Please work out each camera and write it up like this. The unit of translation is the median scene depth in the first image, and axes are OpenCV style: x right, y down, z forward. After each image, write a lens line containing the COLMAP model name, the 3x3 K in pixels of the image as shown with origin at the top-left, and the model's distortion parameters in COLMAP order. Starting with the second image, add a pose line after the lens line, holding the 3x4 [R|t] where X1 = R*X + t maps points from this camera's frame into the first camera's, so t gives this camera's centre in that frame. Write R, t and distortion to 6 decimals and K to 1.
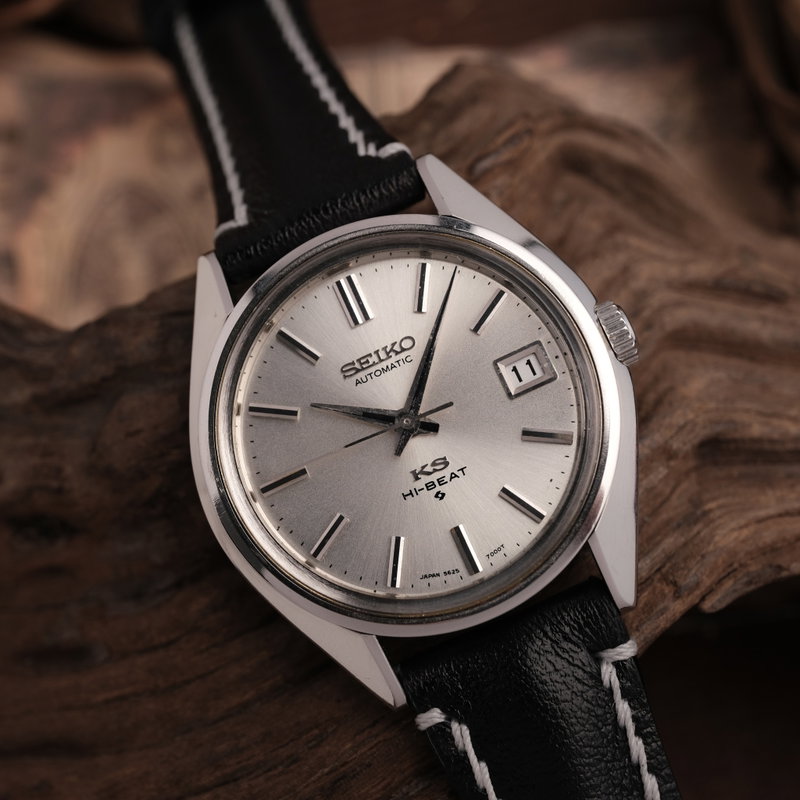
lens RADIAL K [[1637.0, 0, 398.5], [0, 1637.0, 407.0], [0, 0, 1]] dist [0.123735, 0.000000]
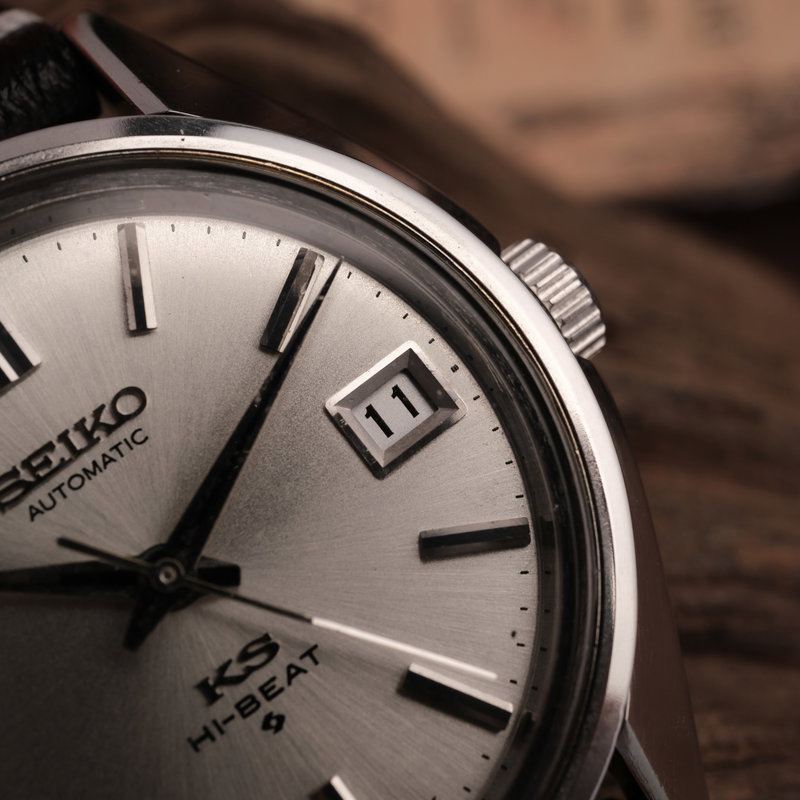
lens RADIAL K [[1637.0, 0, 416.8], [0, 1637.0, 401.3], [0, 0, 1]] dist [0.123735, 0.000000]
pose [[0.954350, -0.197846, 0.223768, -0.020112], [0.210794, 0.976893, -0.035288, -0.007055], [-0.211616, 0.080846, 0.974003, 0.548745]]
